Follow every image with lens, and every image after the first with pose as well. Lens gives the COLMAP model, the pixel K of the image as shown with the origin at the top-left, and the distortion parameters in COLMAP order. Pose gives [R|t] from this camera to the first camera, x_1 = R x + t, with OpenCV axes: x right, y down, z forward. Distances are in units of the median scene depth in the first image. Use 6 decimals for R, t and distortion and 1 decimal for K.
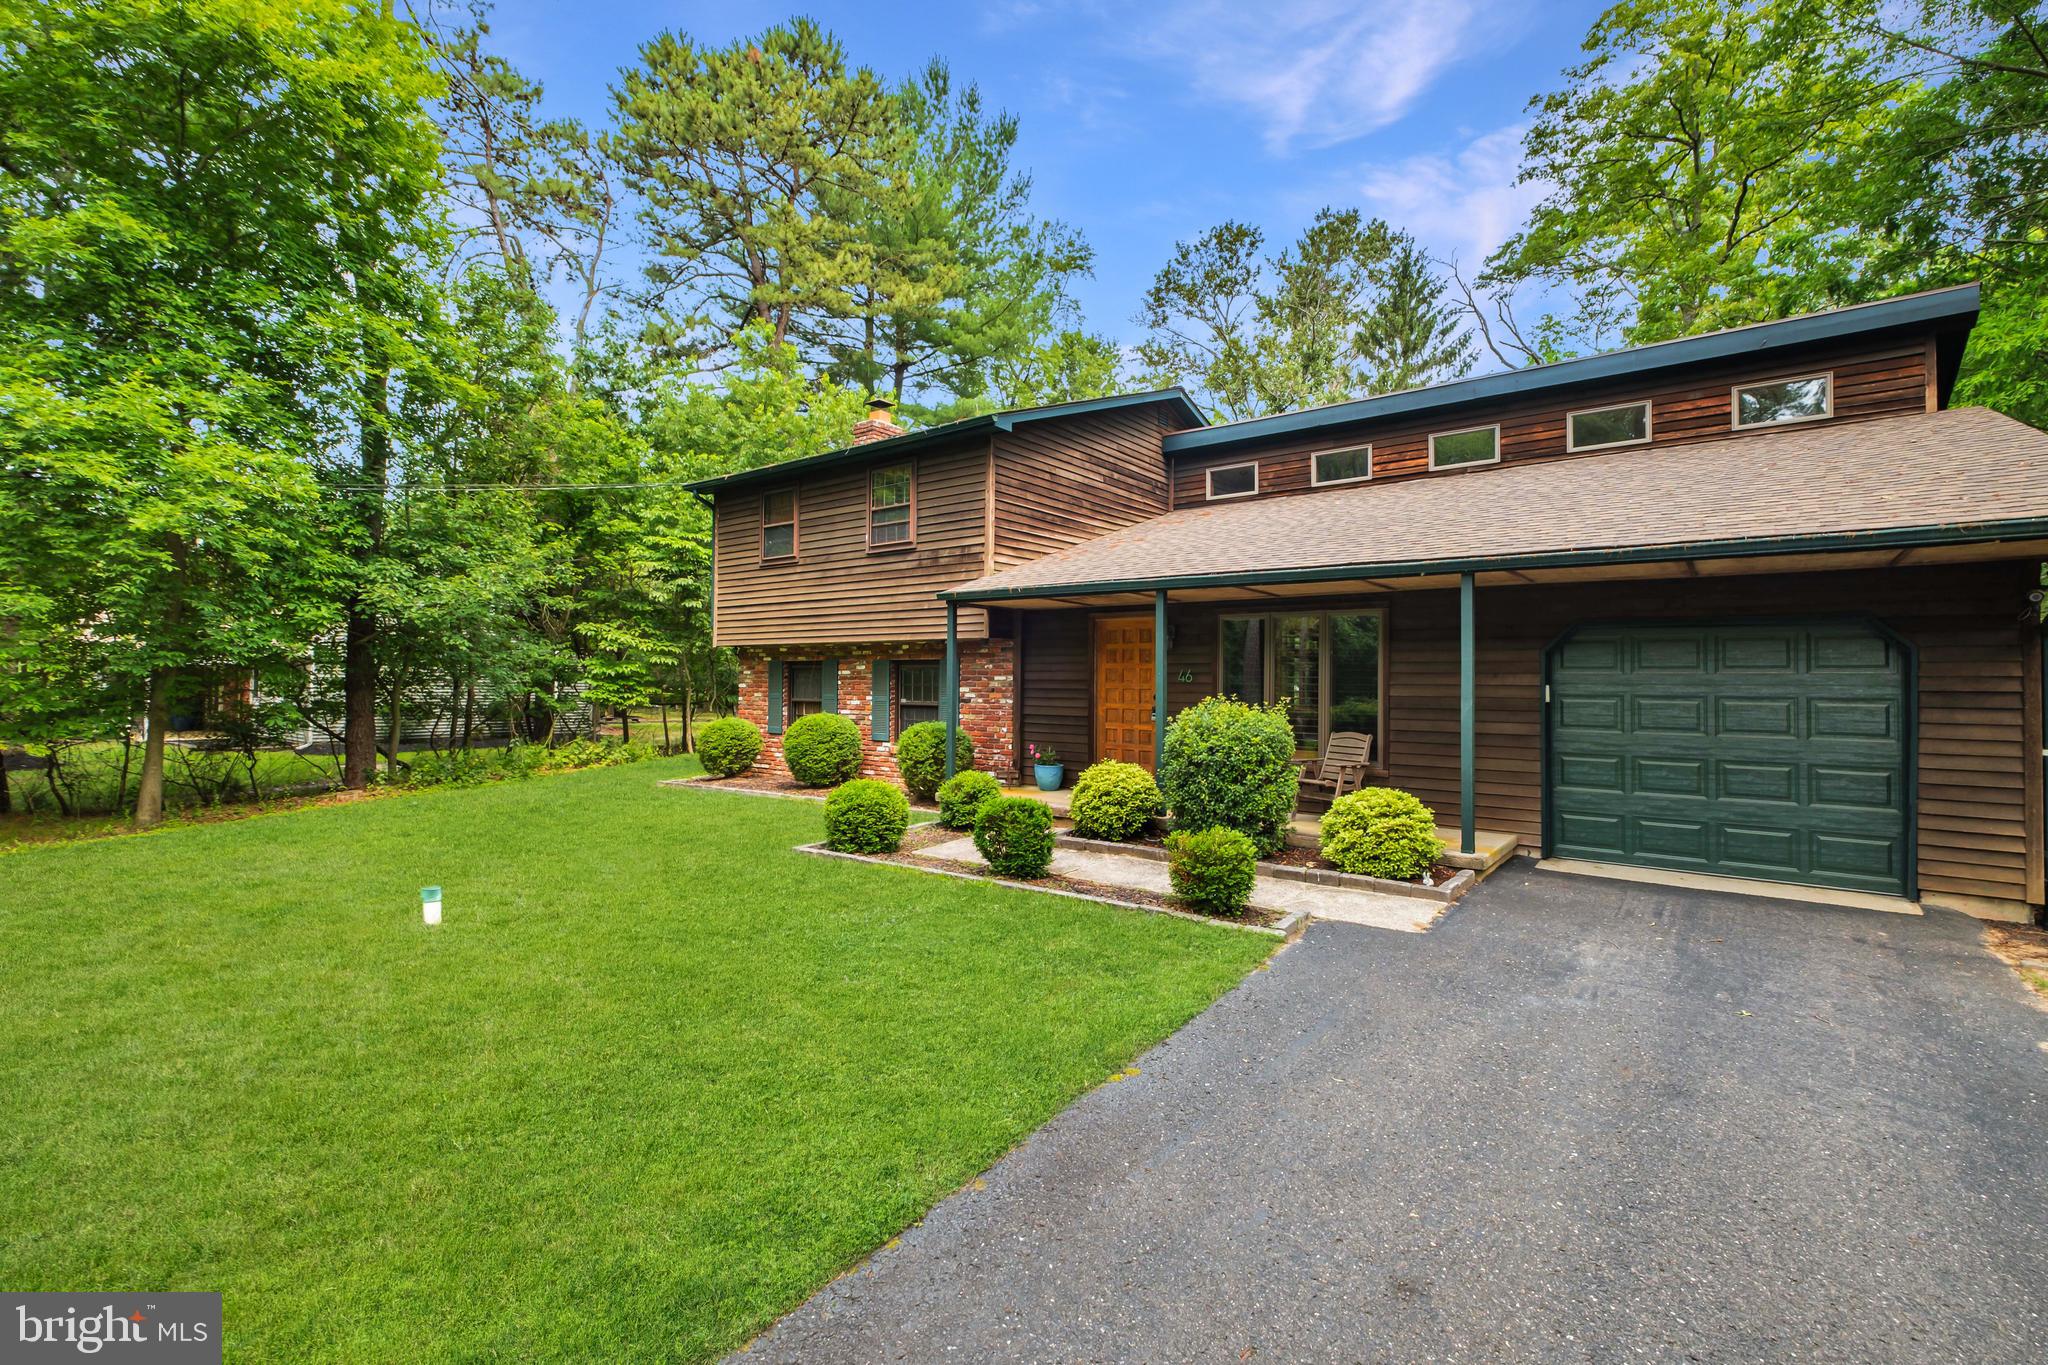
lens RADIAL K [[912.6, 0, 1020.2], [0, 912.6, 674.9], [0, 0, 1]] dist [0.003687, -0.005774]
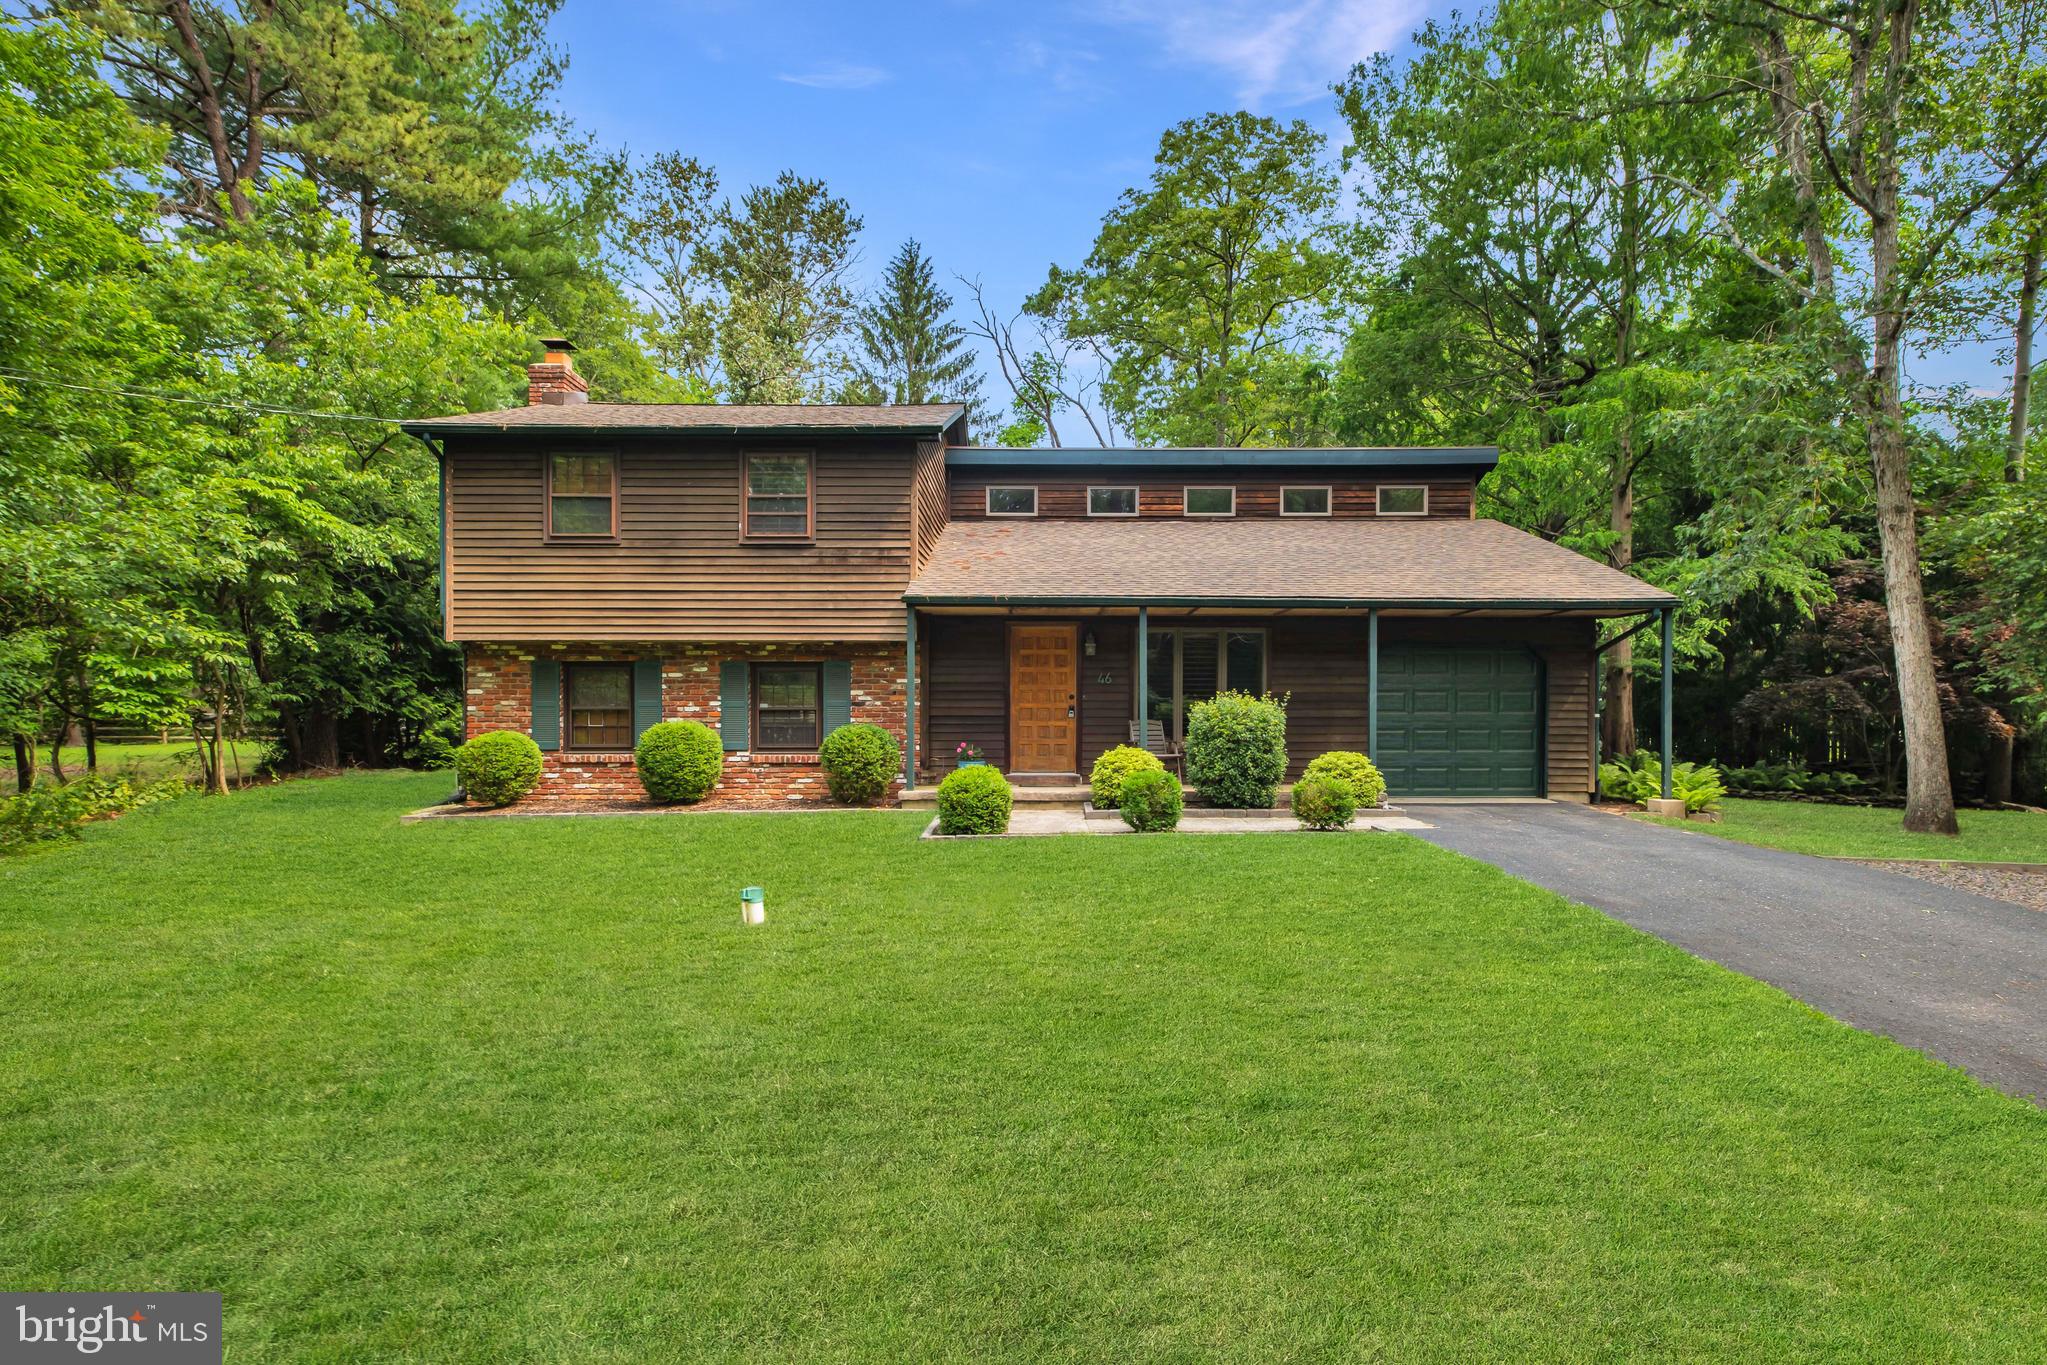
lens RADIAL K [[1076.7, 0, 1059.7], [0, 1076.7, 732.6], [0, 0, 1]] dist [-0.005222, -0.004346]
pose [[0.776361, -0.025695, 0.629765, -0.577922], [0.001645, 0.999248, 0.038742, 0.013648], [-0.630286, -0.029042, 0.775819, -0.036384]]
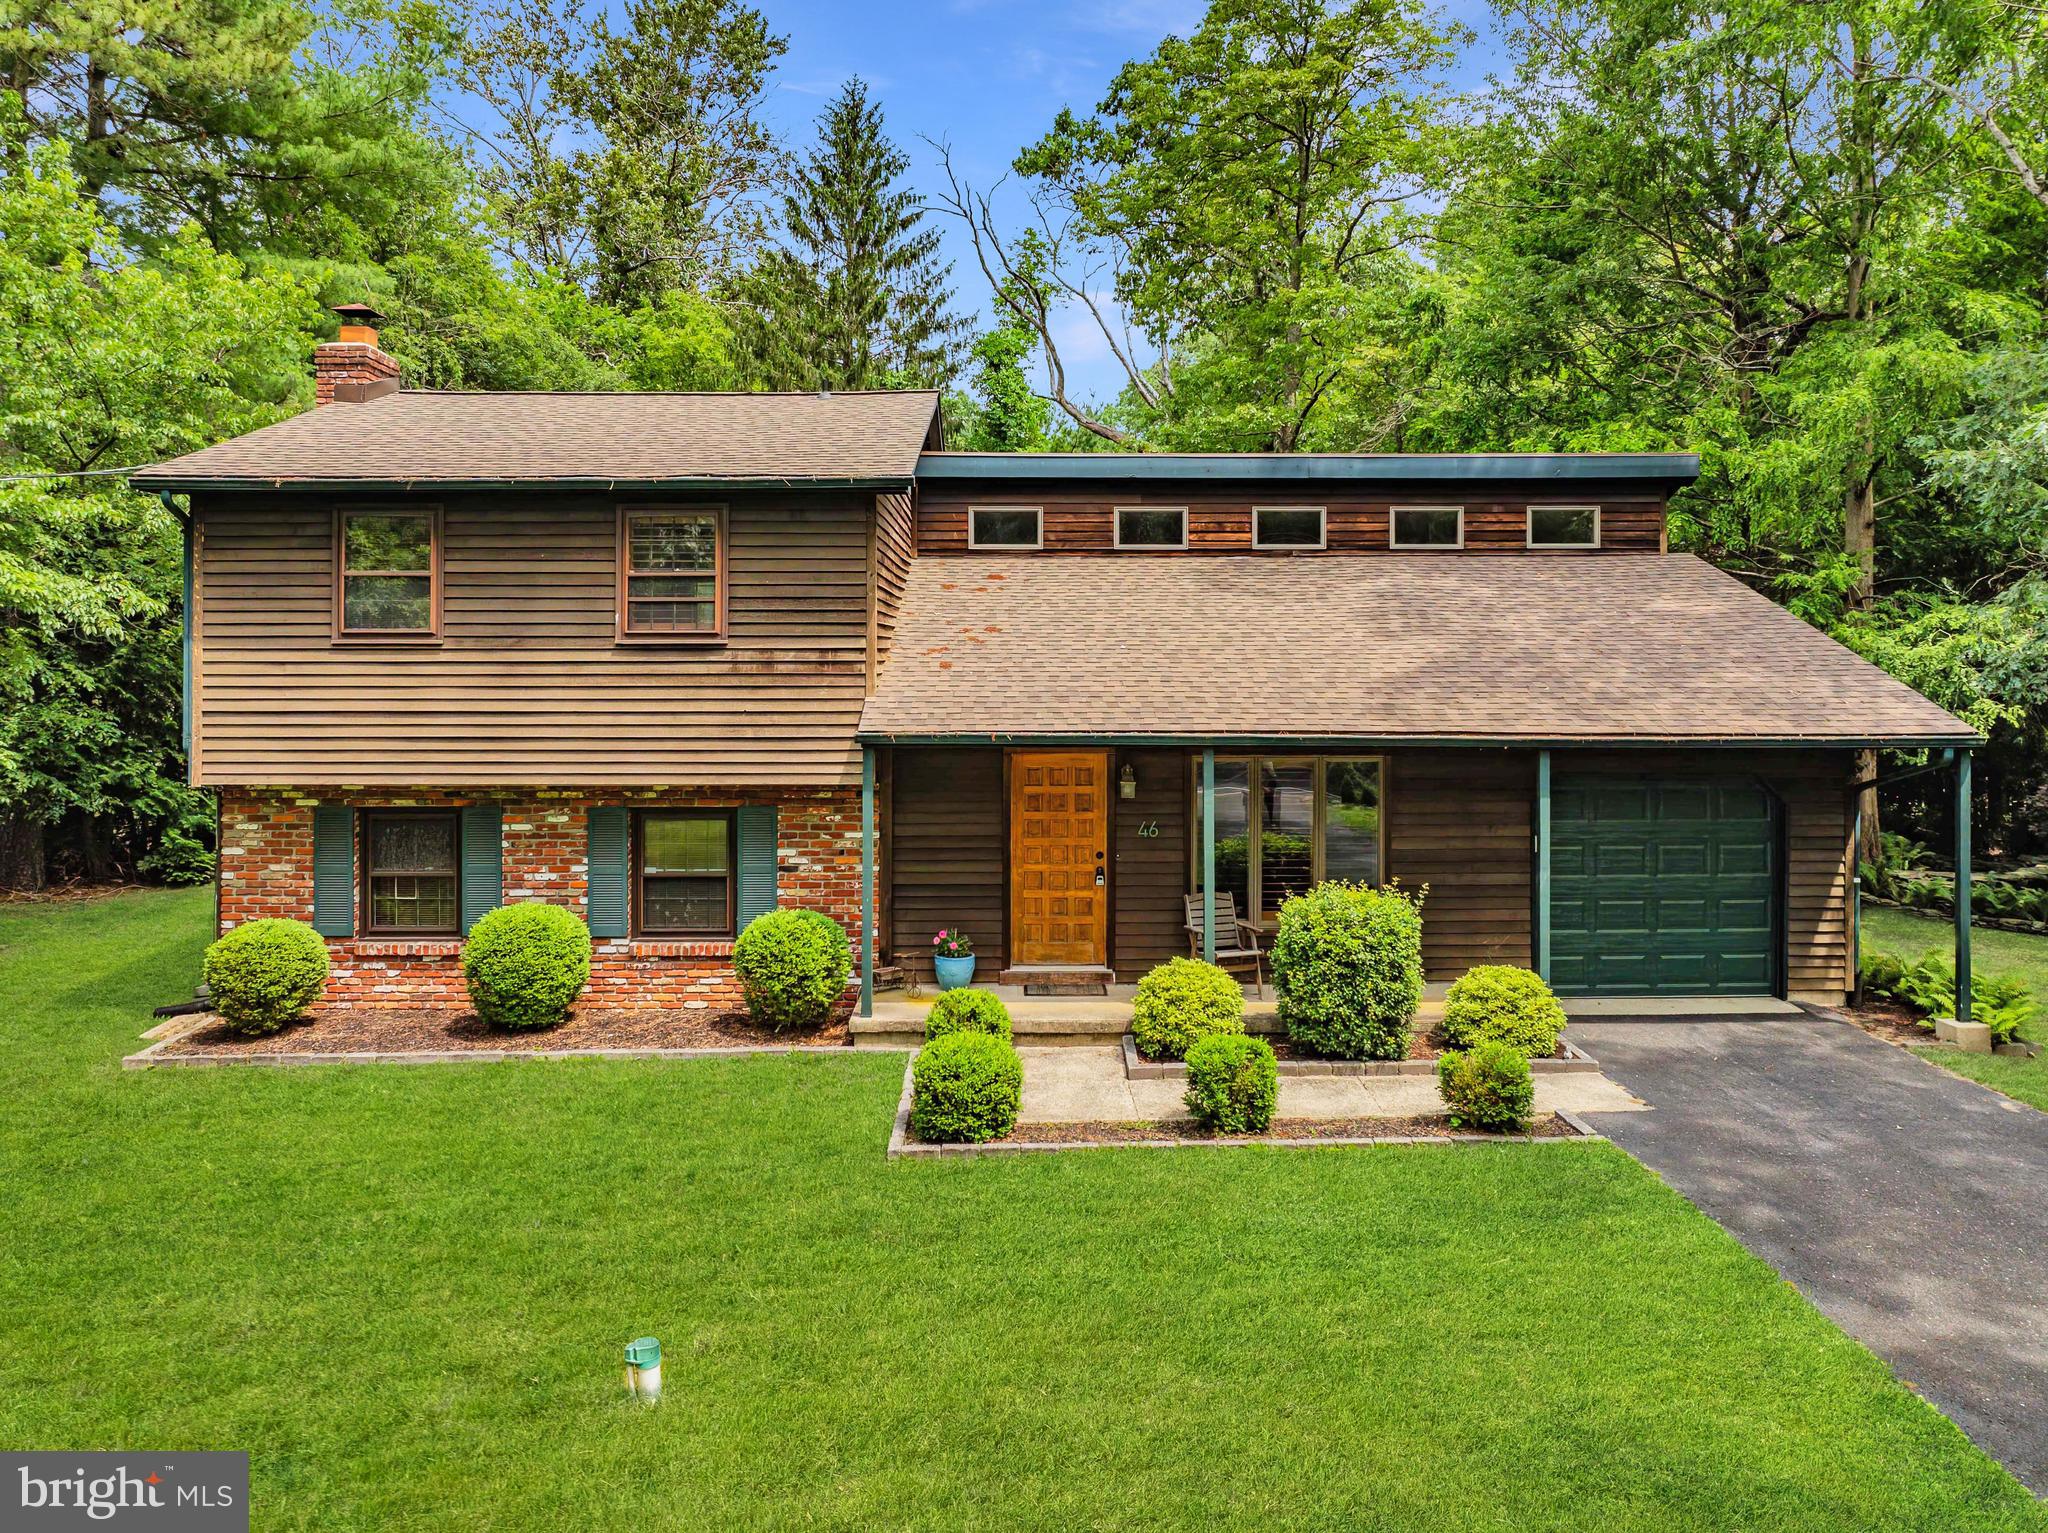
lens RADIAL K [[1478.7, 0, 1063.1], [0, 1478.7, 673.8], [0, 0, 1]] dist [-0.042111, 0.013527]
pose [[0.770377, -0.016786, 0.637368, -0.551612], [0.002440, 0.999724, 0.023380, -0.130017], [-0.637584, -0.016456, 0.770205, 0.032109]]
